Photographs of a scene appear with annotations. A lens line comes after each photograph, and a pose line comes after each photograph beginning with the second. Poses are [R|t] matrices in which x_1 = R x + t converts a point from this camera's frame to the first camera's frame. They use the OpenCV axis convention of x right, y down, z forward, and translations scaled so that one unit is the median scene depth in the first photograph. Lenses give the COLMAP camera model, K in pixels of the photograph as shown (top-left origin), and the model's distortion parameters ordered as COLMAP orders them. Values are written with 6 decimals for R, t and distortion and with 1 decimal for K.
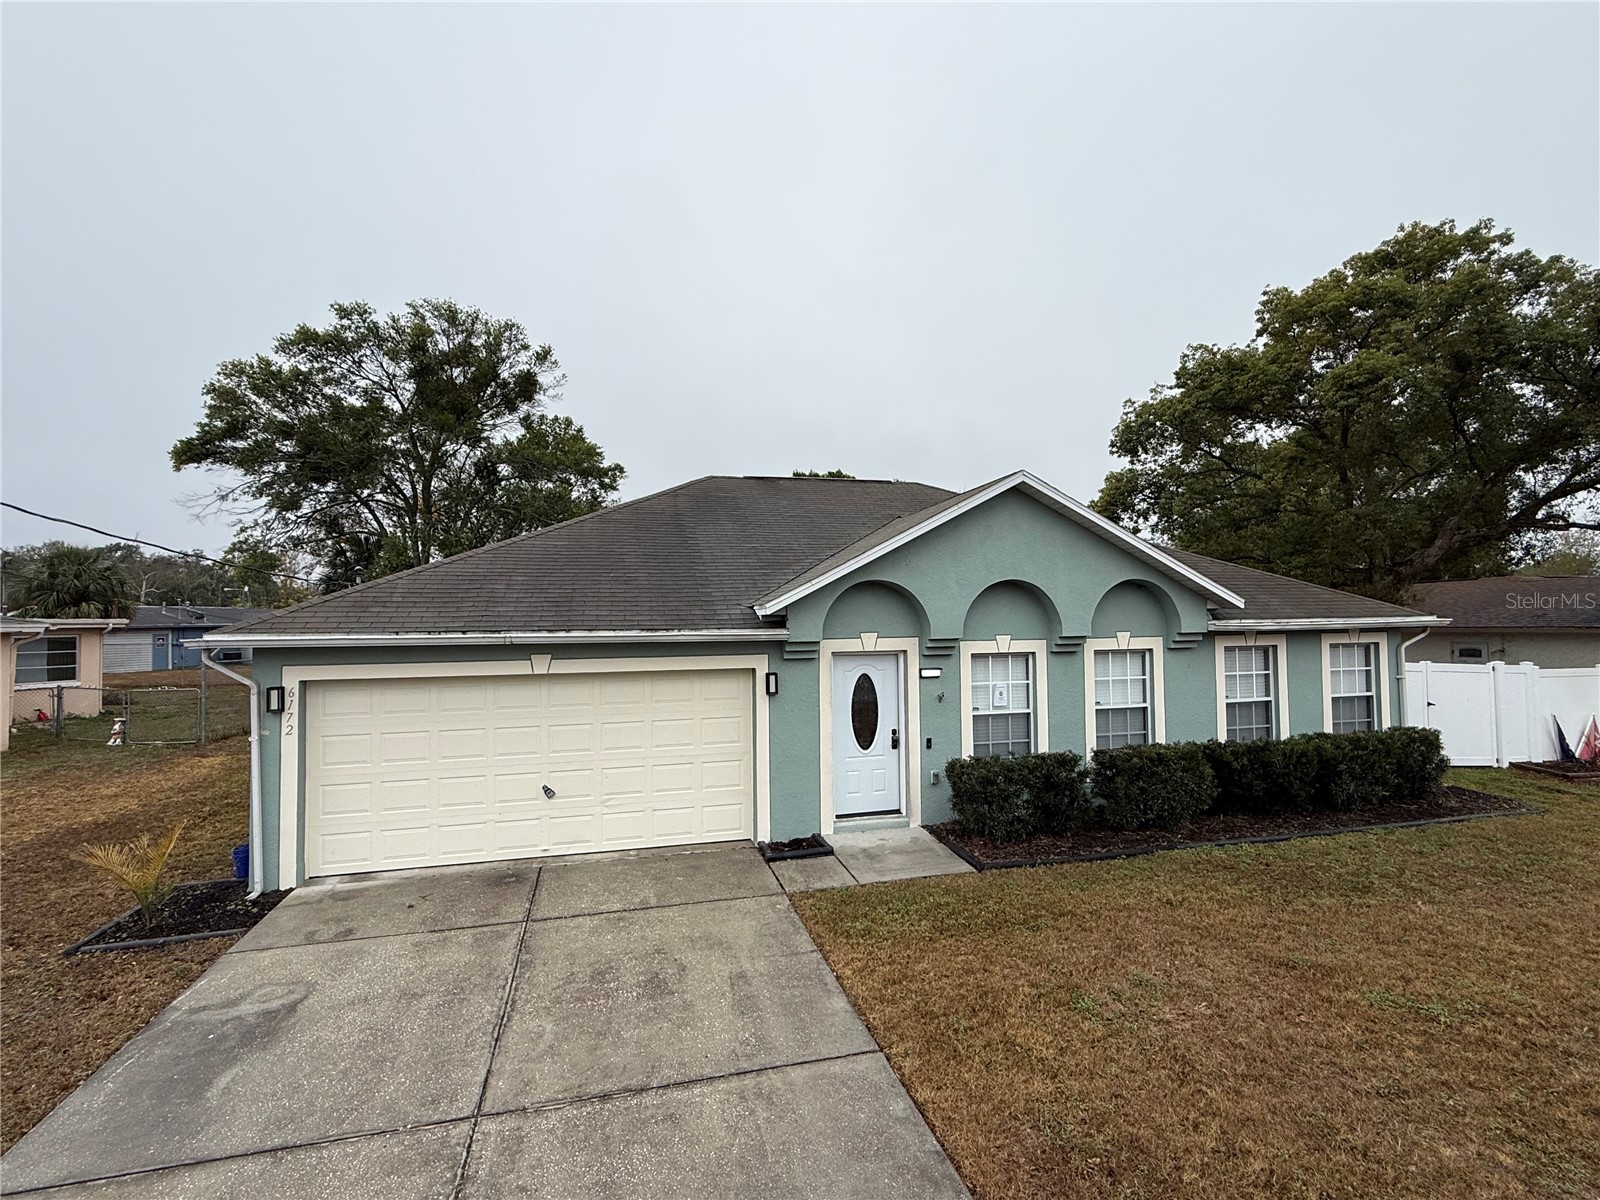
lens RADIAL K [[769.7, 0, 798.6], [0, 769.7, 607.2], [0, 0, 1]] dist [0.012107, 0.000990]
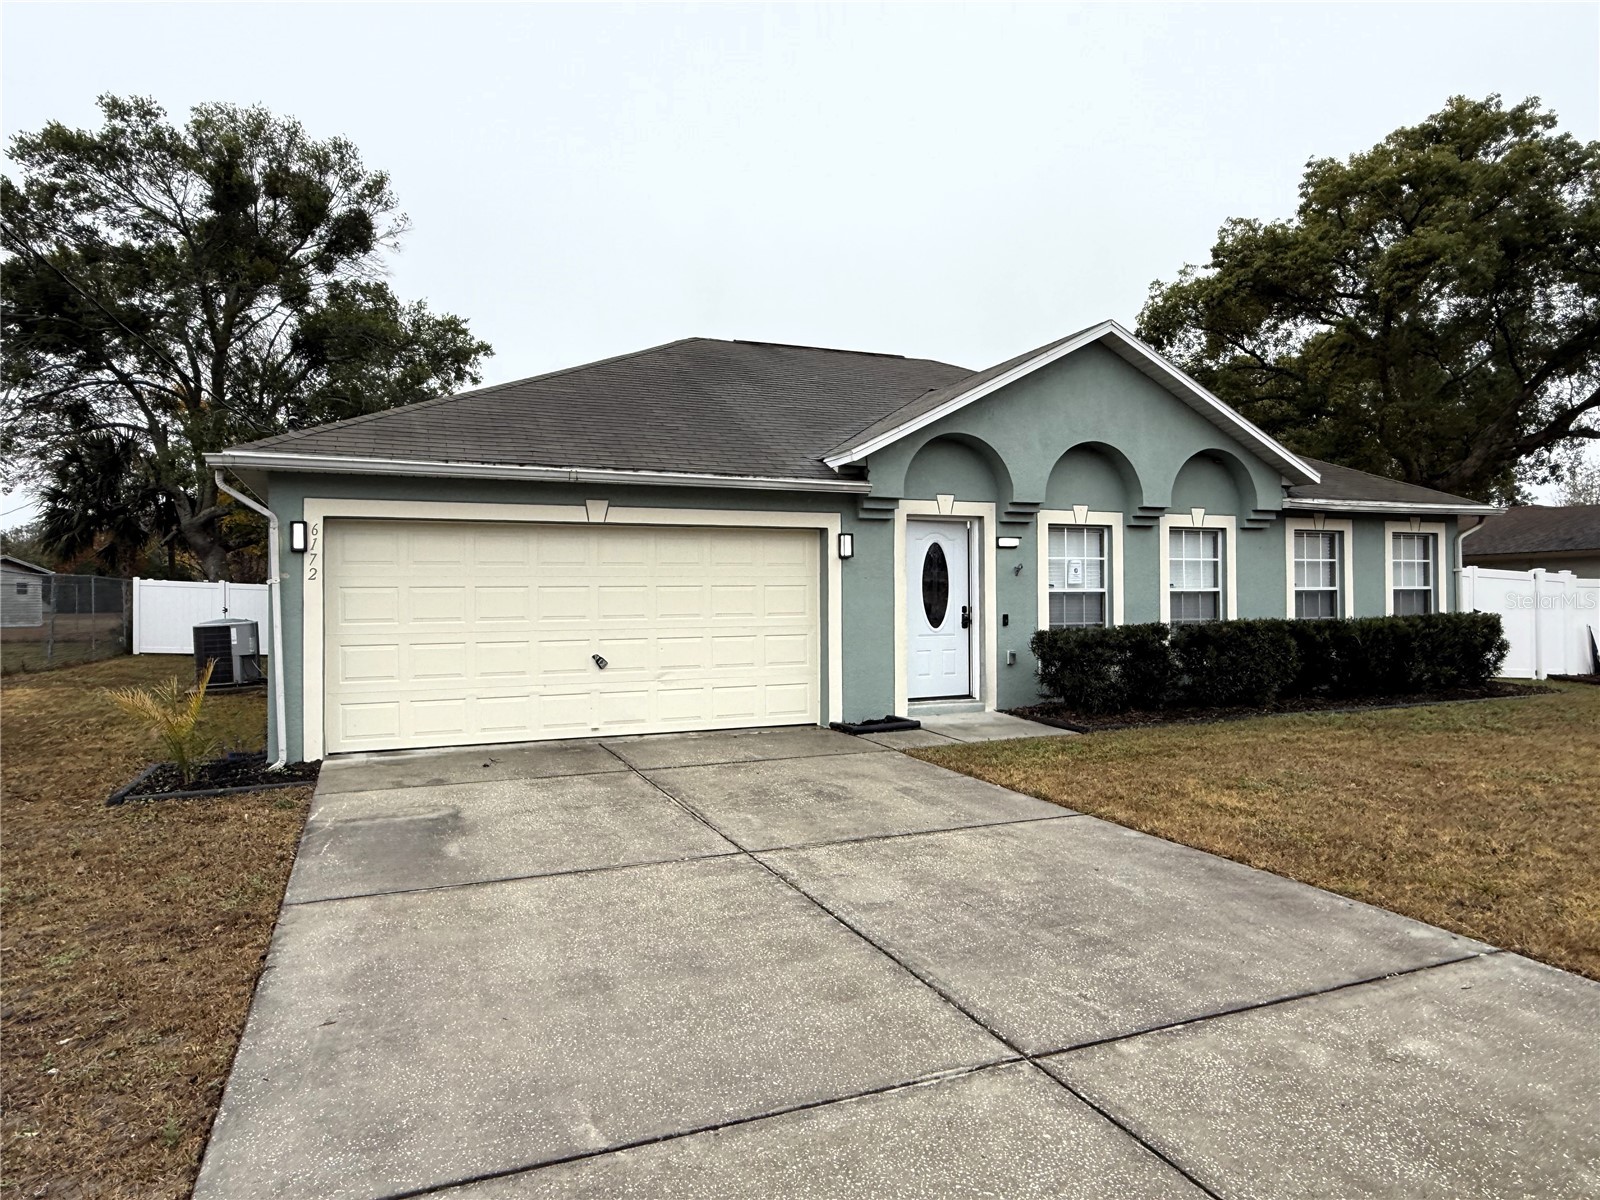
lens RADIAL K [[1032.2, 0, 808.2], [0, 1032.2, 598.5], [0, 0, 1]] dist [0.010930, 0.012772]
pose [[0.987969, 0.005300, 0.154561, -0.203559], [-0.007515, 0.999877, 0.013747, 0.112464], [-0.154469, -0.014743, 0.987888, -0.132910]]
